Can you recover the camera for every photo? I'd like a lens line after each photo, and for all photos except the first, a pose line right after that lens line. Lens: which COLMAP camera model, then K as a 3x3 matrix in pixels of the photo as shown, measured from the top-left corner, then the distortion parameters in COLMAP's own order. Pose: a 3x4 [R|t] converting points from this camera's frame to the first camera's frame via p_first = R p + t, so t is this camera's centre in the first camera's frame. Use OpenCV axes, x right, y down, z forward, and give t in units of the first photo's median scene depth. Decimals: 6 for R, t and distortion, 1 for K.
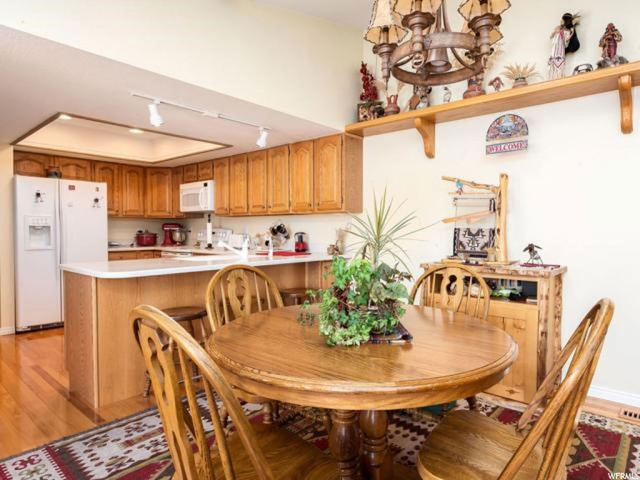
lens RADIAL K [[391.5, 0, 320.0], [0, 391.5, 240.0], [0, 0, 1]] dist [-0.002601, 0.001870]
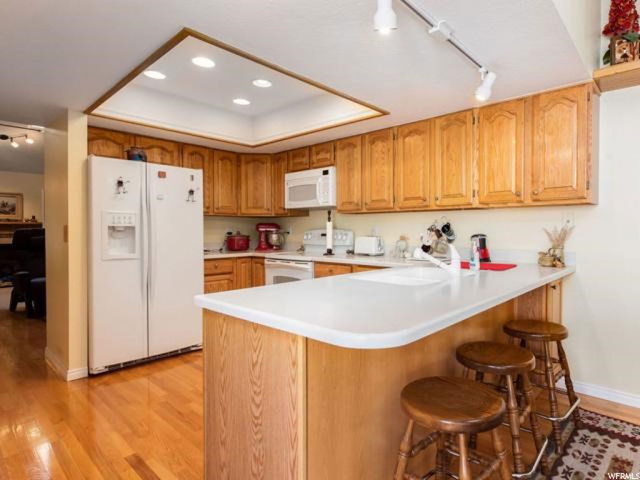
lens RADIAL K [[352.5, 0, 321.2], [0, 352.5, 234.5], [0, 0, 1]] dist [0.002178, 0.000342]
pose [[0.999670, -0.003025, -0.025496, -0.290892], [0.002685, 0.999907, -0.013360, -0.009983], [0.025534, 0.013287, 0.999586, 0.314190]]
